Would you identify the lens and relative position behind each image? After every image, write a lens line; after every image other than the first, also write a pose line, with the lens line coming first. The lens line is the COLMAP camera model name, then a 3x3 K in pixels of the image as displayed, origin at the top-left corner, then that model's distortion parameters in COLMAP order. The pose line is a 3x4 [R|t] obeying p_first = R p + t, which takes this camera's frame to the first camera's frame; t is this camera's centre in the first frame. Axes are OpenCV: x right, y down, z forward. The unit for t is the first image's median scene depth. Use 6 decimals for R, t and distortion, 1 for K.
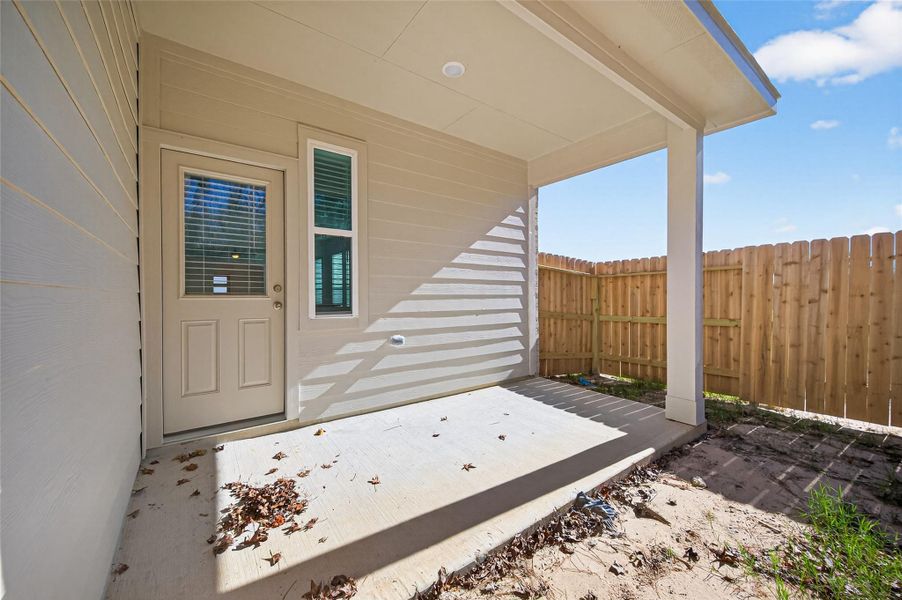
lens RADIAL K [[349.8, 0, 448.0], [0, 349.8, 299.4], [0, 0, 1]] dist [0.010723, -0.003366]
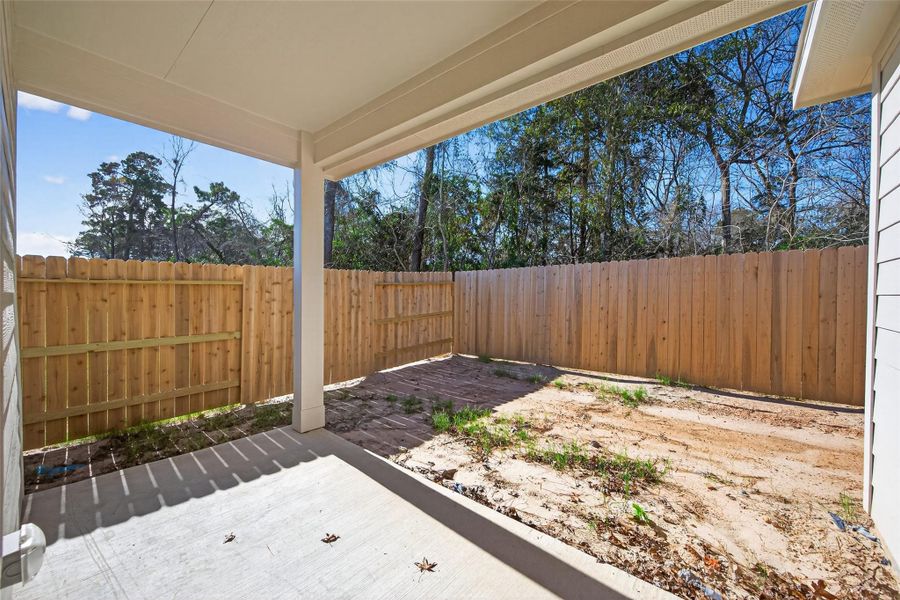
lens RADIAL K [[349.0, 0, 449.4], [0, 349.0, 299.1], [0, 0, 1]] dist [0.010723, -0.003366]
pose [[-0.223700, -0.006796, 0.974634, -0.407831], [0.008801, 0.999921, 0.008992, -0.052074], [-0.974618, 0.010589, -0.223623, 0.678003]]
